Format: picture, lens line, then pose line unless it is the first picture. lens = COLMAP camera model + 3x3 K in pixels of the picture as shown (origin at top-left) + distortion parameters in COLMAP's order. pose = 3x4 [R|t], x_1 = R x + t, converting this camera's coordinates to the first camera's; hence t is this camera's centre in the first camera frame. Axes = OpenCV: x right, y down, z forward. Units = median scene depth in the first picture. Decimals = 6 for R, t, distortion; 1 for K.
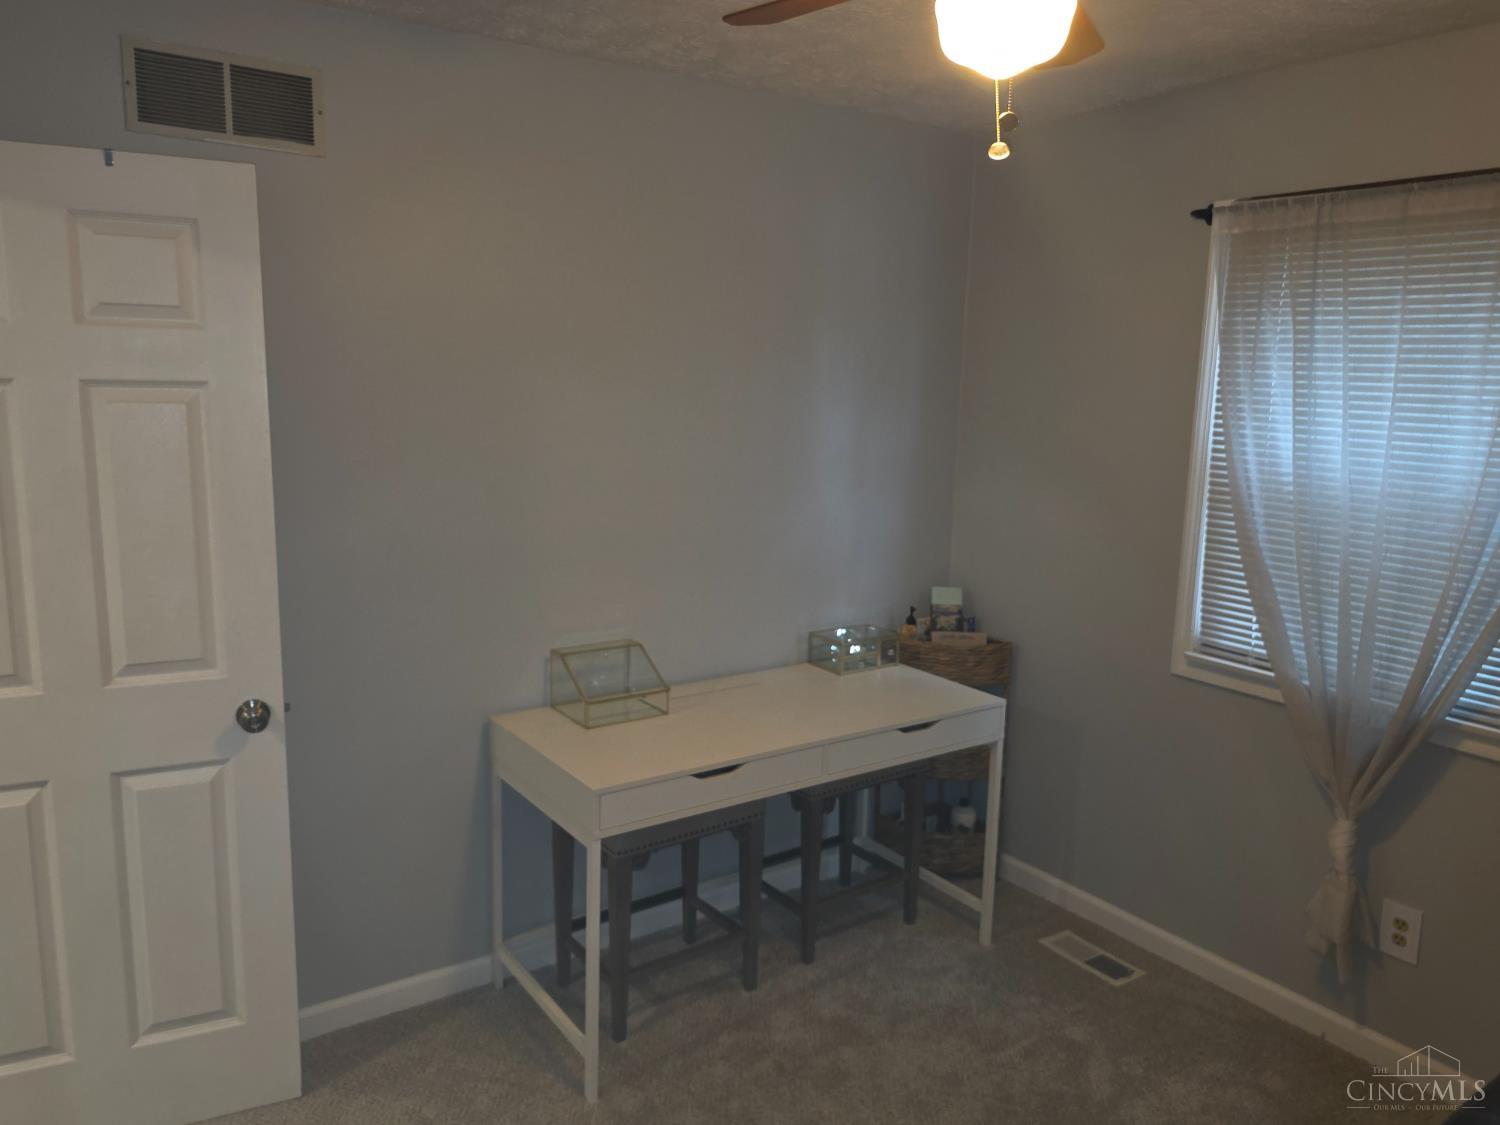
lens RADIAL K [[1105.7, 0, 748.1], [0, 1105.7, 568.3], [0, 0, 1]] dist [0.000454, -0.000126]
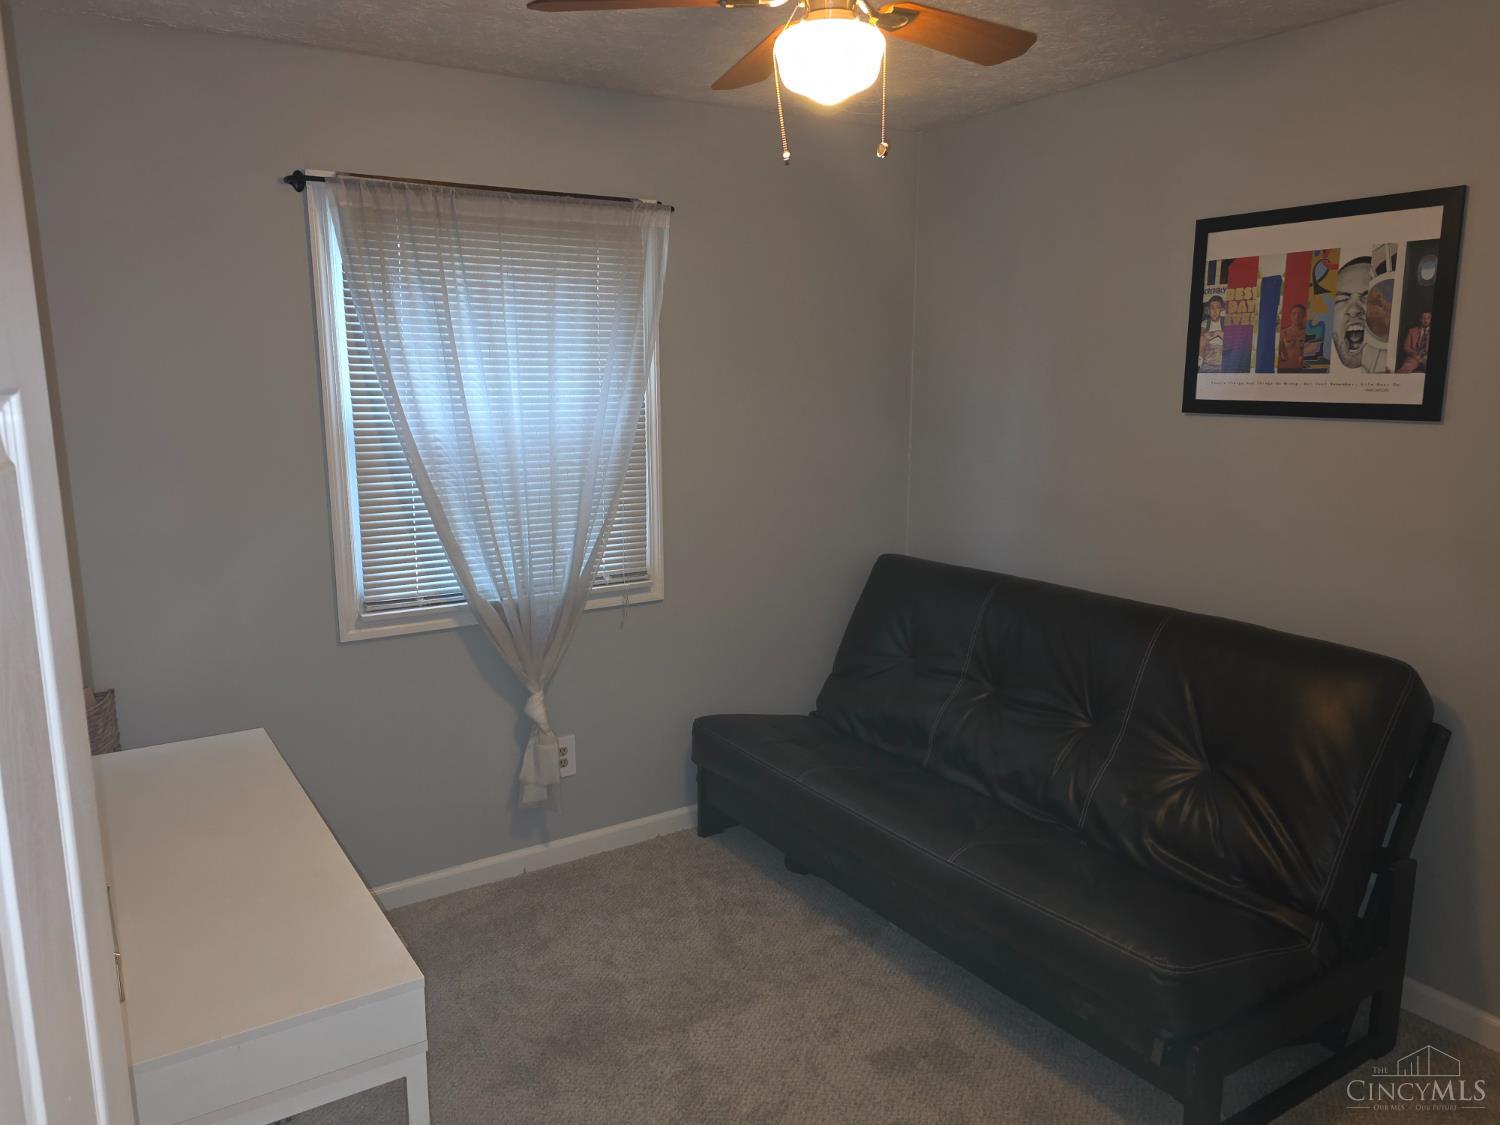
lens RADIAL K [[1090.2, 0, 748.7], [0, 1090.2, 559.0], [0, 0, 1]] dist [0.094050, -0.086017]
pose [[0.044696, -0.206965, 0.977327, -0.641305], [0.178823, 0.964161, 0.195999, -0.123072], [-0.982866, 0.166008, 0.080104, 0.612888]]
